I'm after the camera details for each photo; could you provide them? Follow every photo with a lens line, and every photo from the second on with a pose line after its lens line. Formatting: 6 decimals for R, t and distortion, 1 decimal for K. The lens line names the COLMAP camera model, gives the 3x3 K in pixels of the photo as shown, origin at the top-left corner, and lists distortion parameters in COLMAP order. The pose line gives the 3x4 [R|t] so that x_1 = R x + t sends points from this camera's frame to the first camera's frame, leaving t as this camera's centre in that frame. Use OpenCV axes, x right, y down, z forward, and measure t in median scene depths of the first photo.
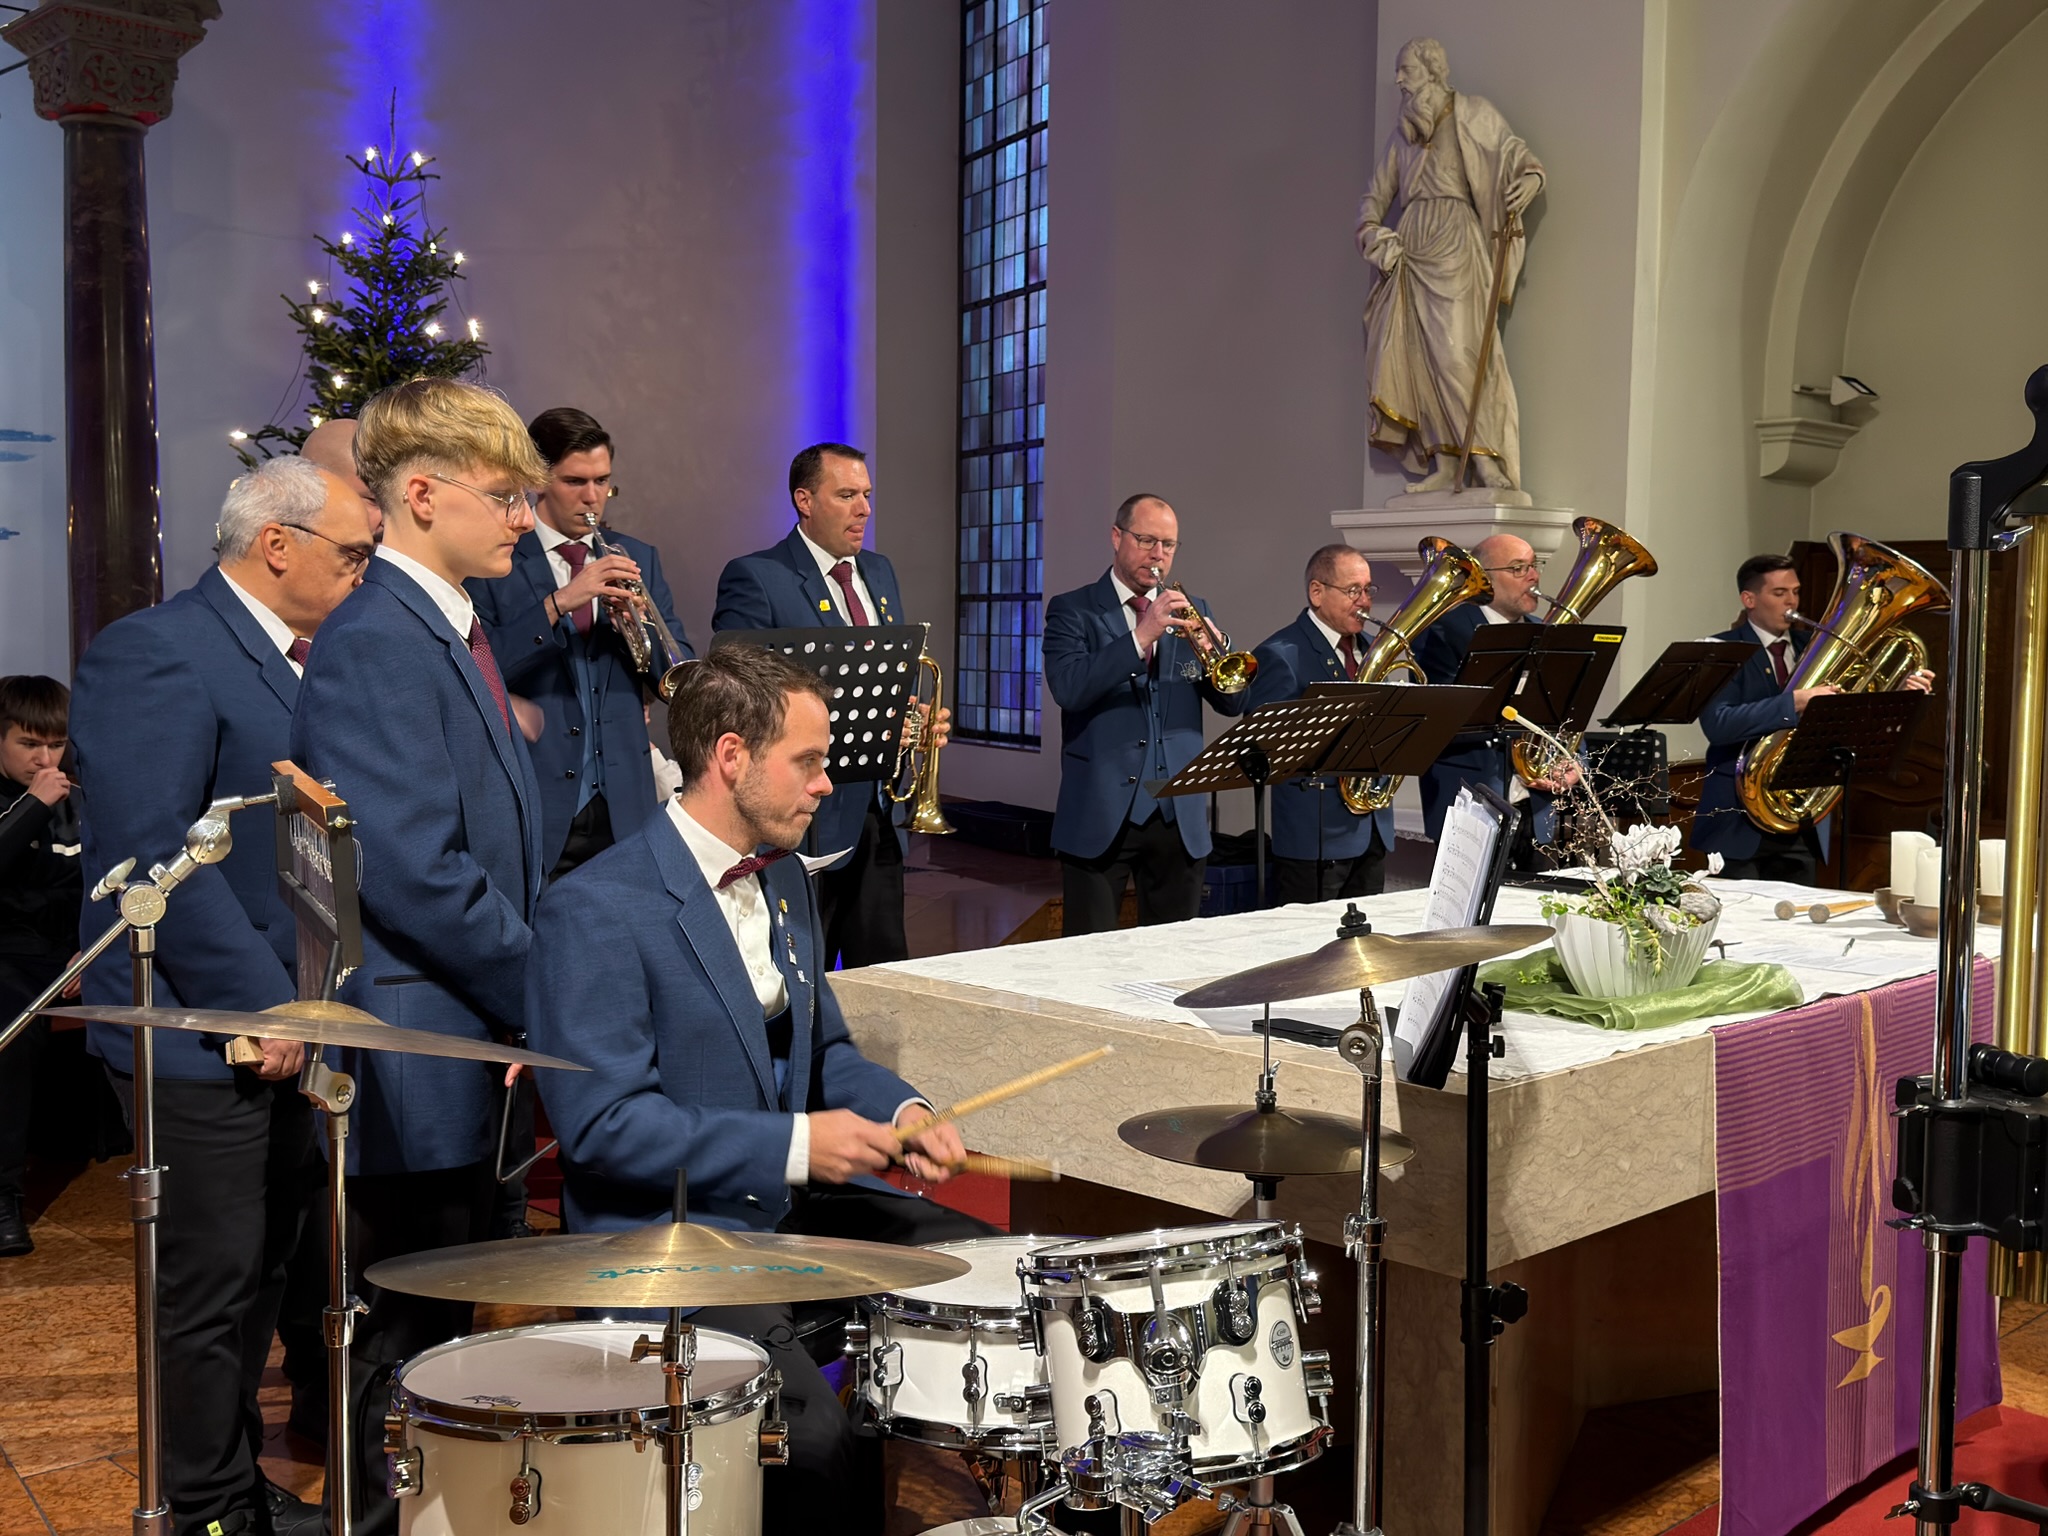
lens RADIAL K [[2153.9, 0, 1019.9], [0, 2153.9, 766.1], [0, 0, 1]] dist [0.105212, 0.000000]
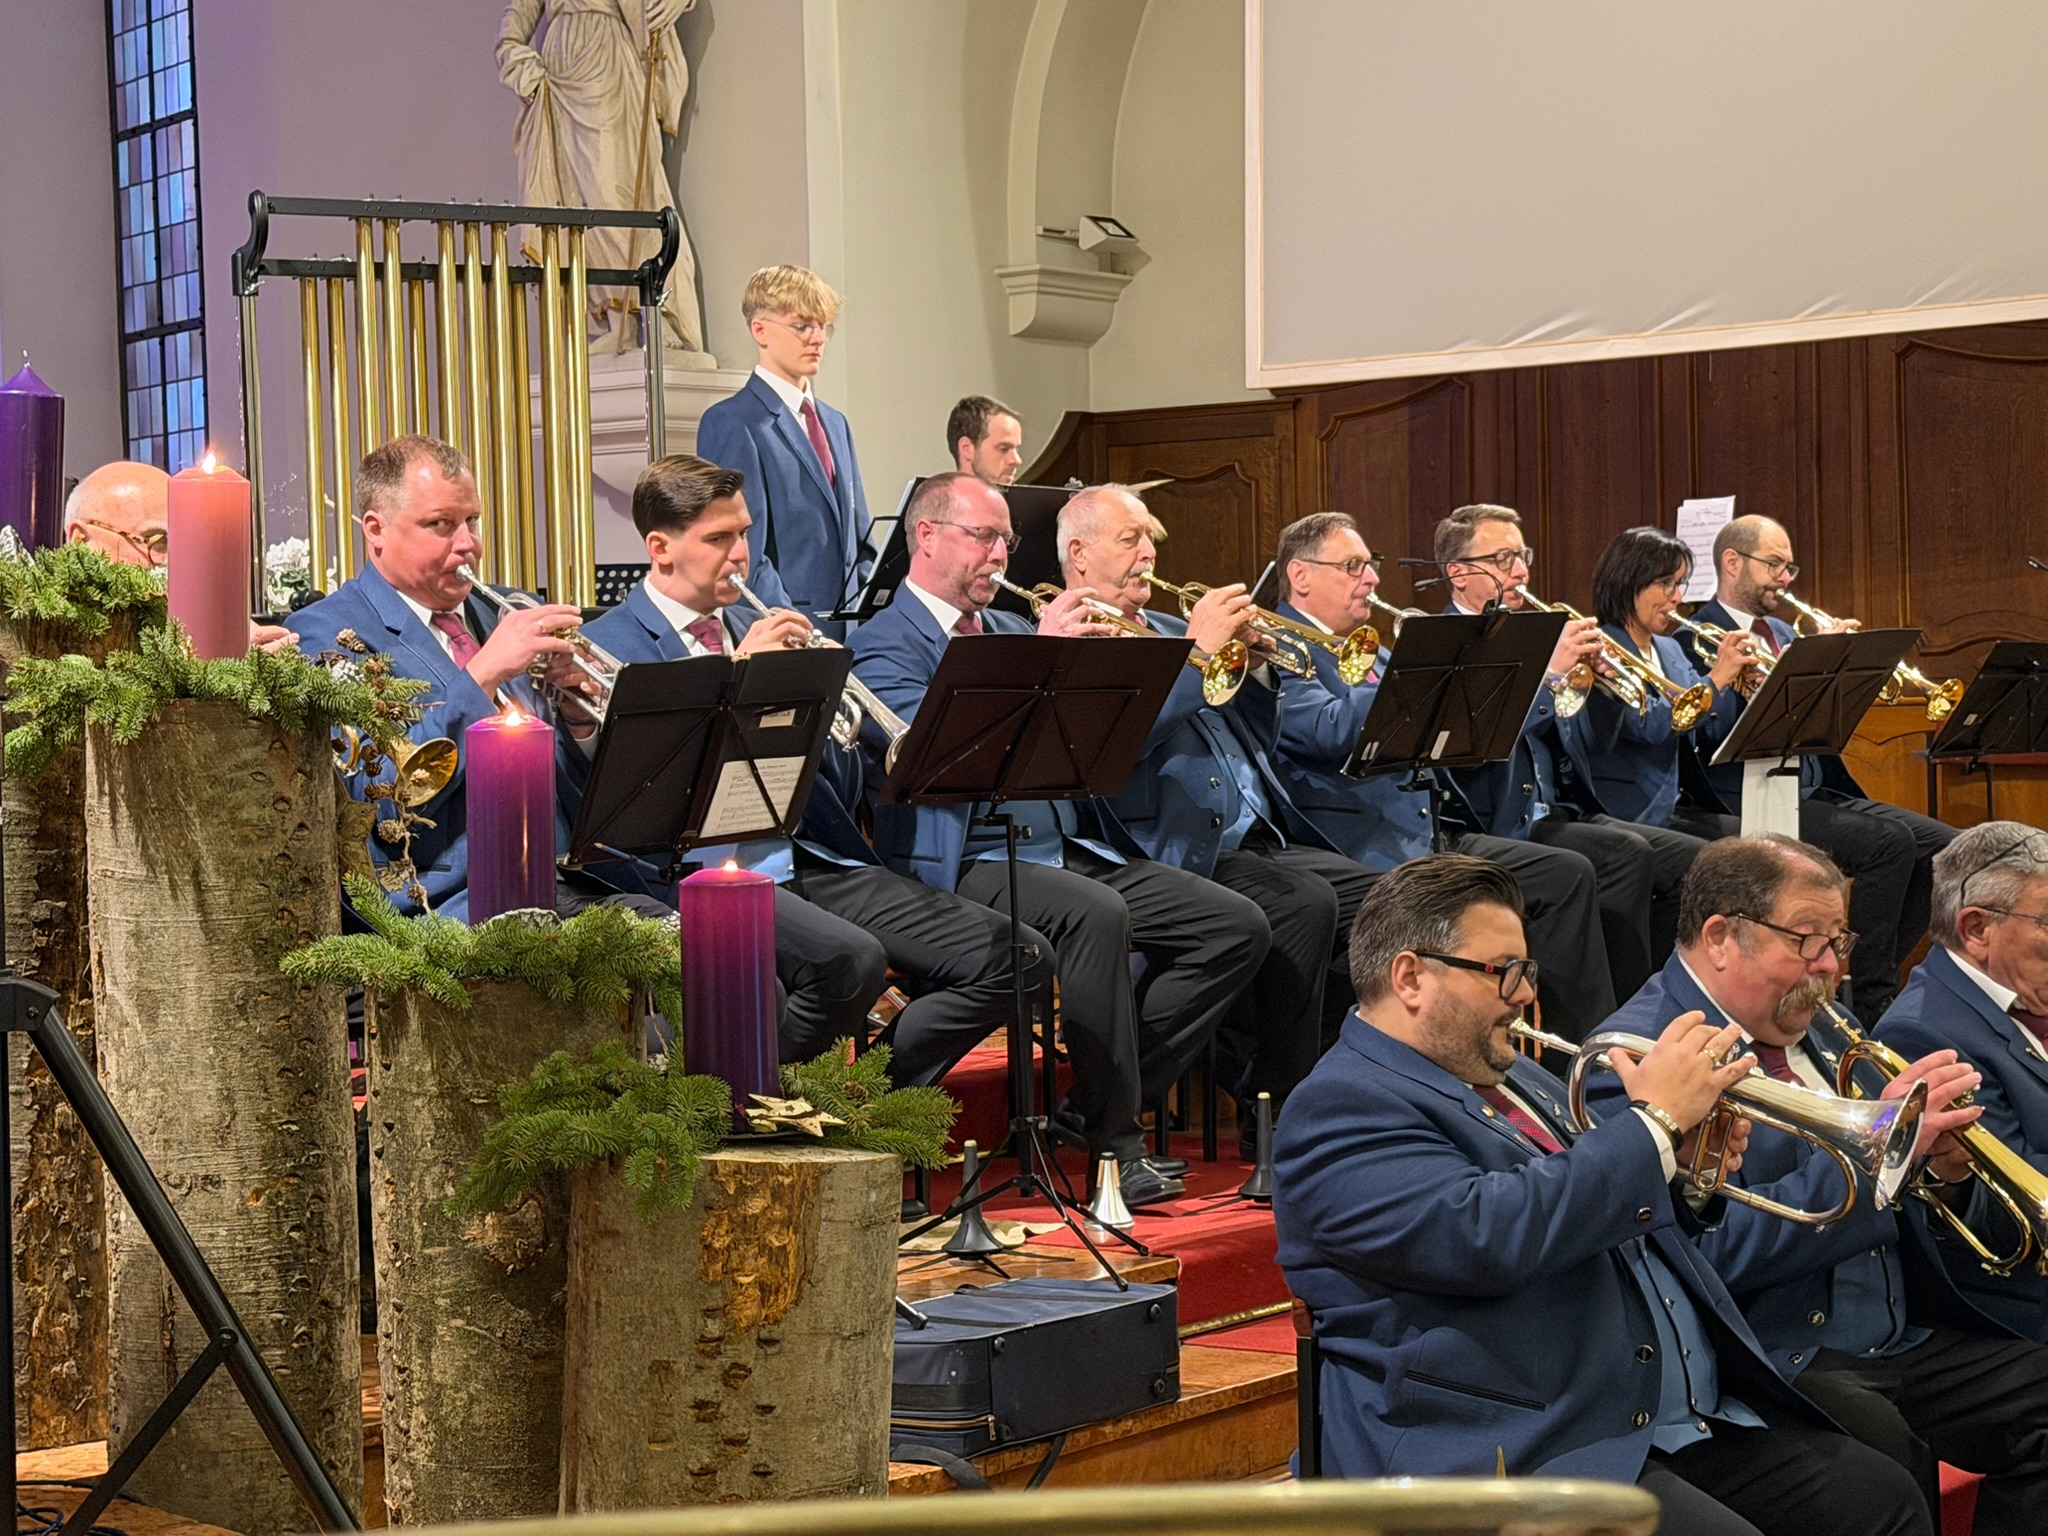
lens RADIAL K [[3770.8, 0, 1038.2], [0, 3770.8, 777.5], [0, 0, 1]] dist [-0.048268, 0.000000]
pose [[0.987399, -0.038737, 0.153433, 0.260802], [0.043796, 0.998598, -0.029729, 0.175158], [-0.152067, 0.036074, 0.987712, -0.920465]]
